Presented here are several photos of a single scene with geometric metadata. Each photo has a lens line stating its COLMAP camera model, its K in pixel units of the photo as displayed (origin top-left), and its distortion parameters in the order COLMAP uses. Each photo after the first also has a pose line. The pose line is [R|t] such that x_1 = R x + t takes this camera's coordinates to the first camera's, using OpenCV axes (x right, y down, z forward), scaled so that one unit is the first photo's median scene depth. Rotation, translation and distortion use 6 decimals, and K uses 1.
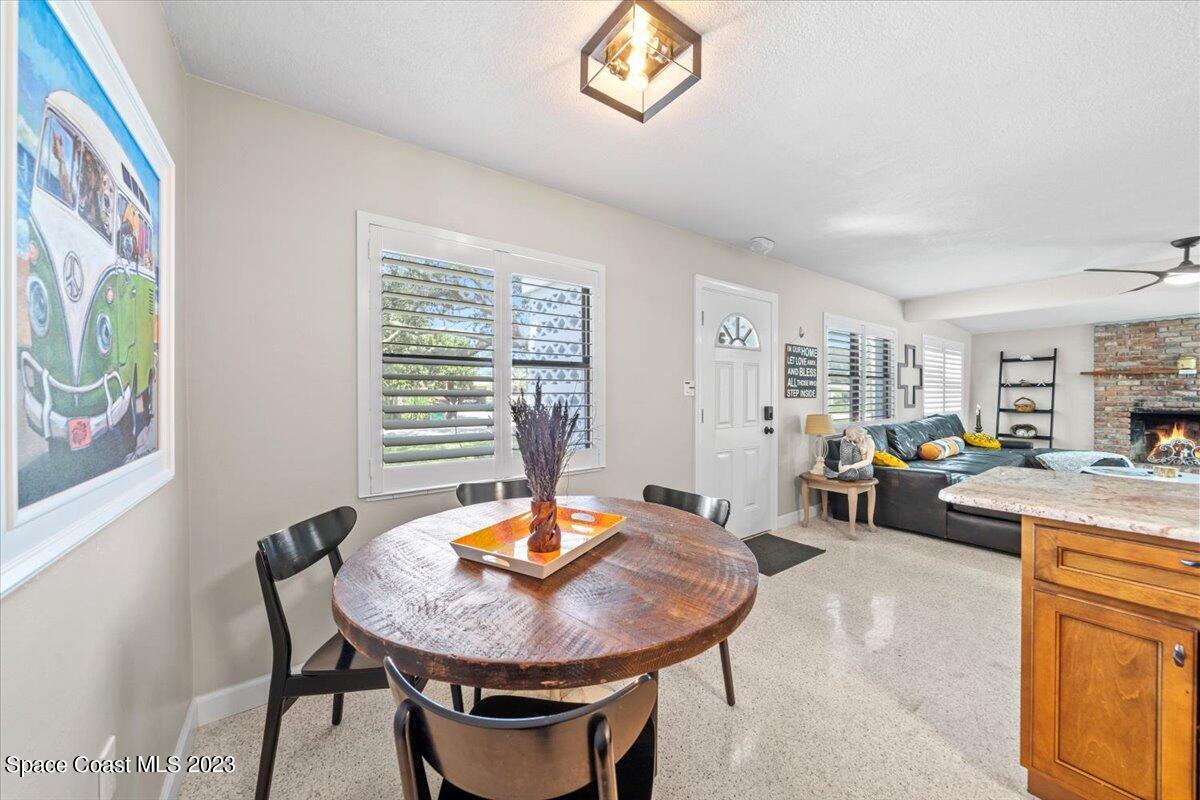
lens RADIAL K [[413.8, 0, 589.3], [0, 413.8, 398.8], [0, 0, 1]] dist [-0.008193, 0.000027]
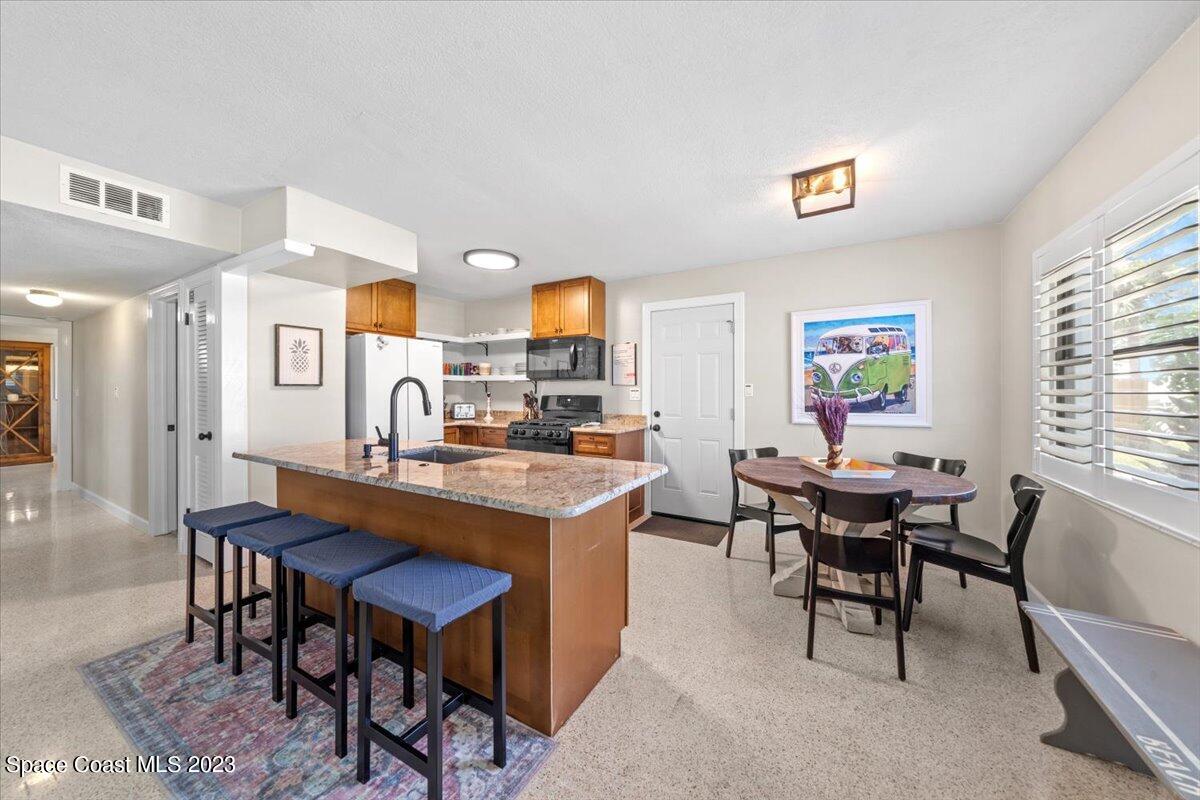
lens RADIAL K [[413.8, 0, 603.1], [0, 413.8, 393.4], [0, 0, 1]] dist [-0.008193, 0.000027]
pose [[-0.902092, 0.003910, -0.431527, 0.445172], [-0.002729, 0.999887, 0.014765, -0.009876], [0.431536, 0.014497, -0.901979, 0.578086]]
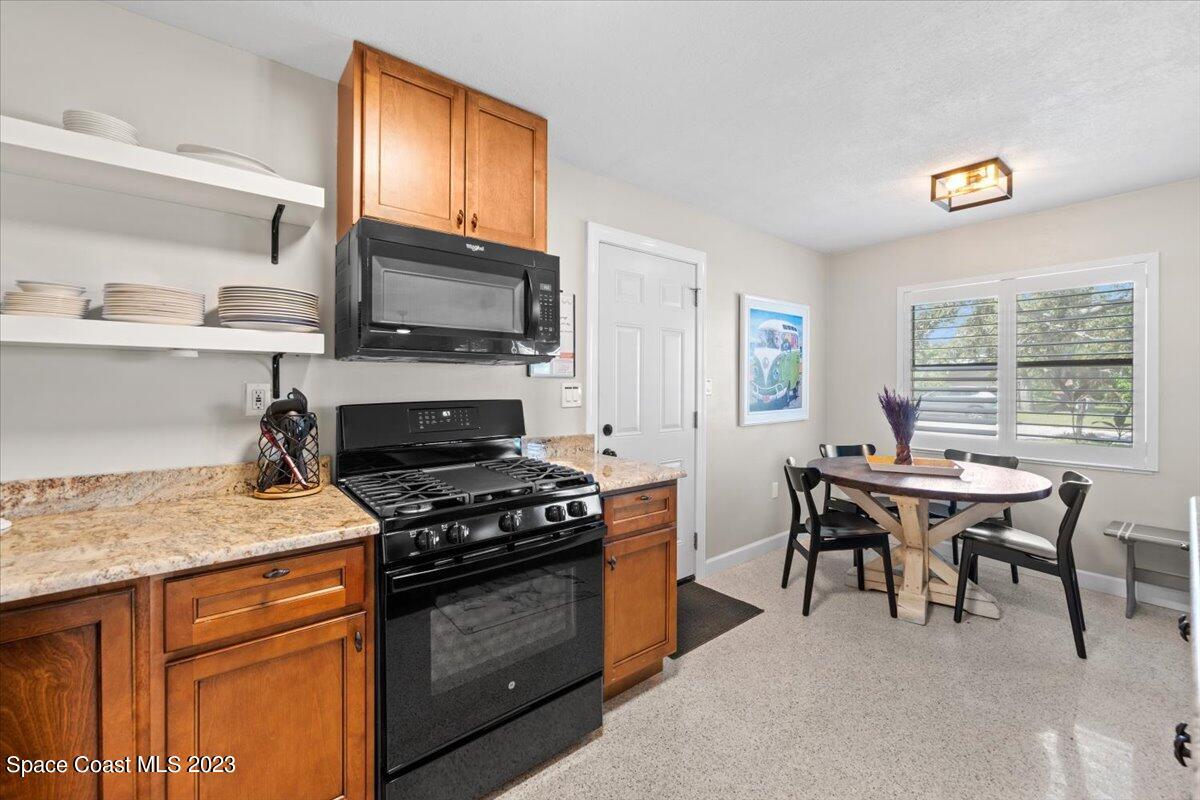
lens RADIAL K [[471.6, 0, 591.5], [0, 471.6, 384.5], [0, 0, 1]] dist [-0.006769, 0.000100]
pose [[0.056823, 0.003666, -0.998378, 0.510401], [-0.012145, 0.999922, 0.002981, -0.008231], [0.998310, 0.011955, 0.056863, -0.159528]]
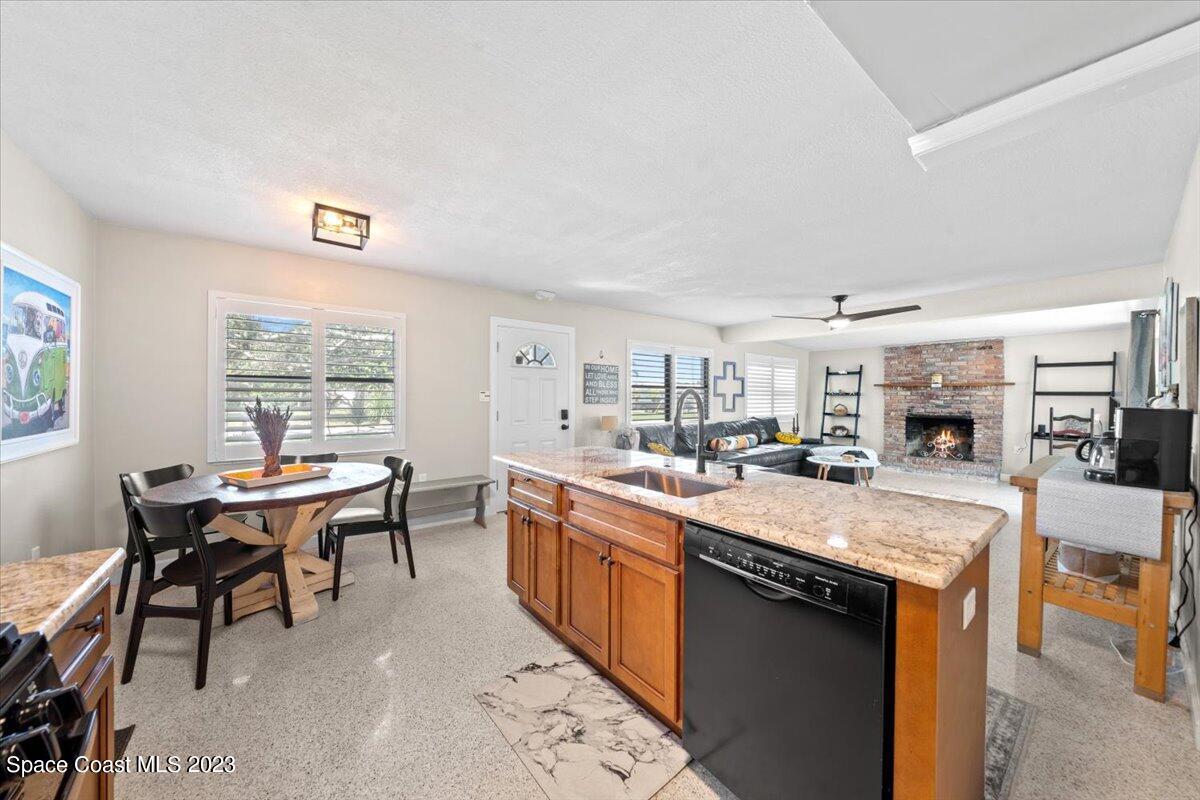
lens RADIAL K [[413.8, 0, 595.2], [0, 413.8, 400.7], [0, 0, 1]] dist [-0.008193, 0.000027]
pose [[0.998683, 0.008410, 0.050616, 0.331671], [-0.008385, 0.999965, -0.000699, -0.007677], [-0.050620, 0.000274, 0.998718, -0.263021]]
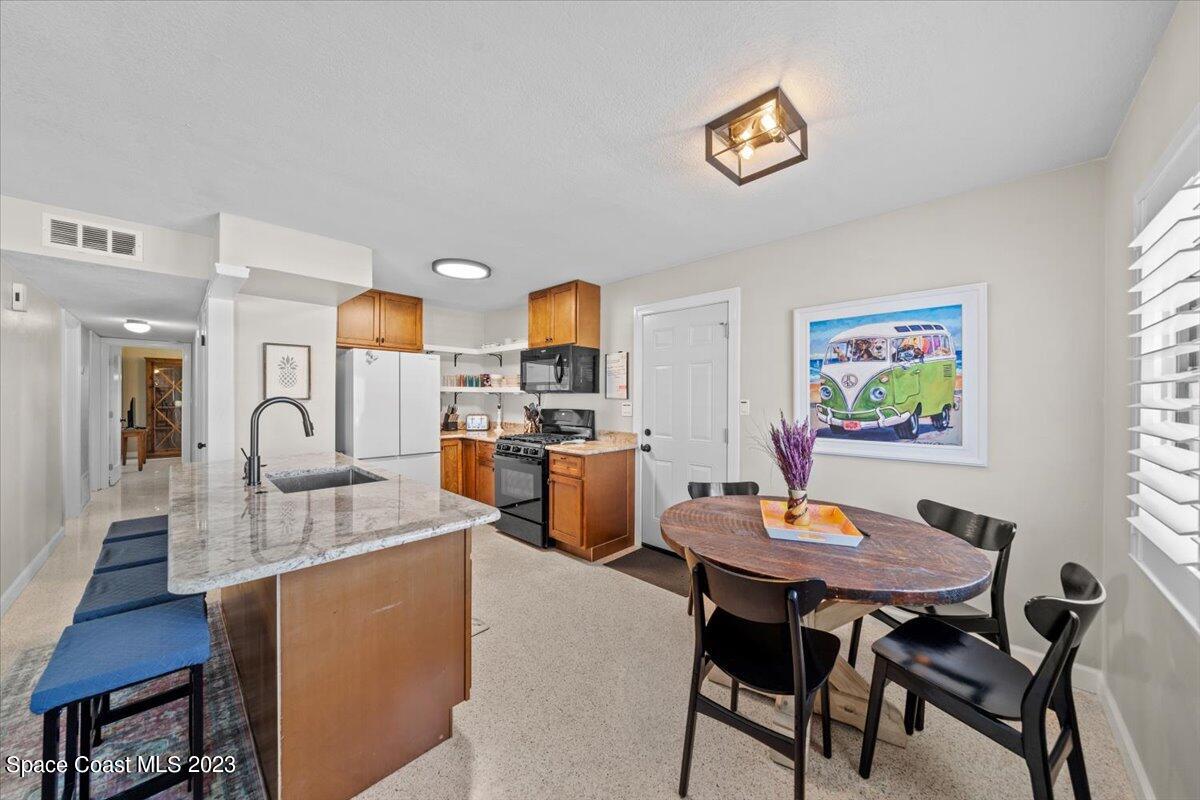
lens RADIAL K [[413.8, 0, 602.6], [0, 413.8, 399.9], [0, 0, 1]] dist [-0.008193, 0.000027]
pose [[-0.979572, -0.001766, -0.201088, 0.217585], [-0.005465, 0.999826, 0.017839, -0.025855], [0.201022, 0.018574, -0.979411, 0.571969]]
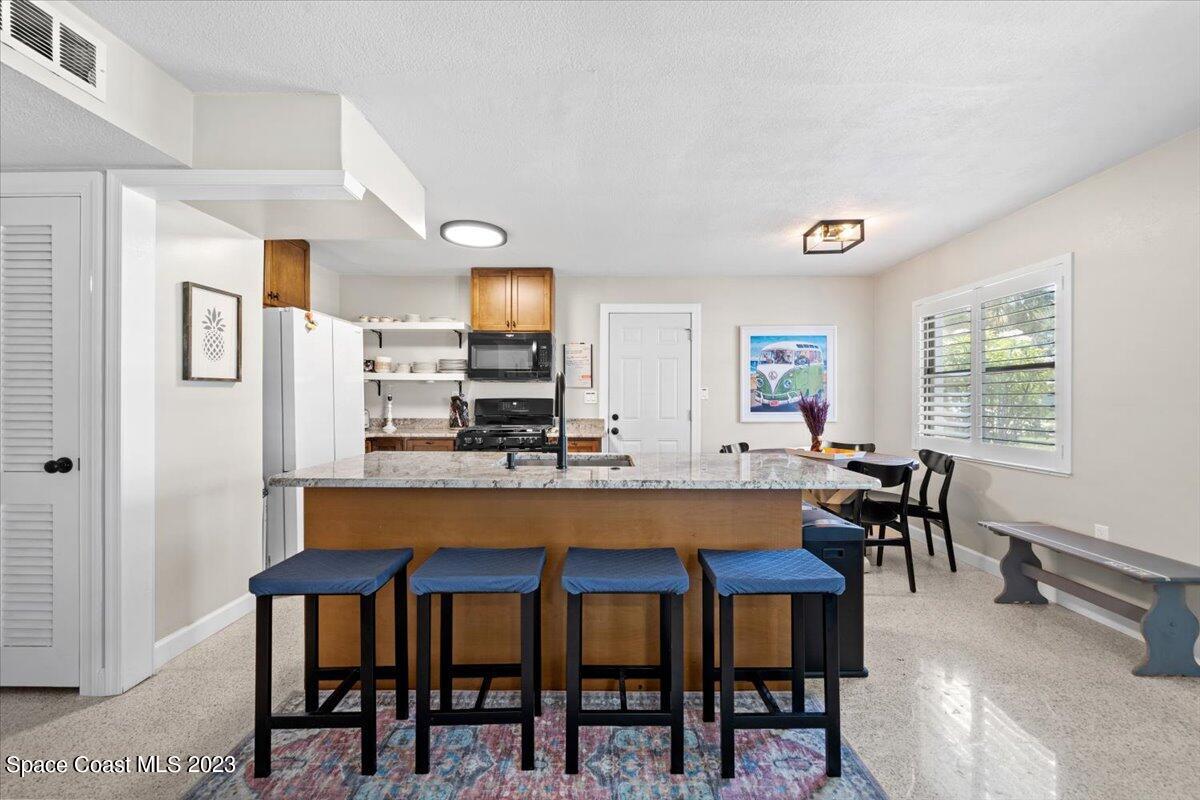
lens RADIAL K [[462.1, 0, 600.5], [0, 462.1, 399.0], [0, 0, 1]] dist [-0.003684, 0.000295]
pose [[-0.572669, 0.001532, -0.819785, 0.753356], [-0.009822, 0.999914, 0.008731, -0.000449], [0.819728, 0.013052, -0.572605, 0.380870]]
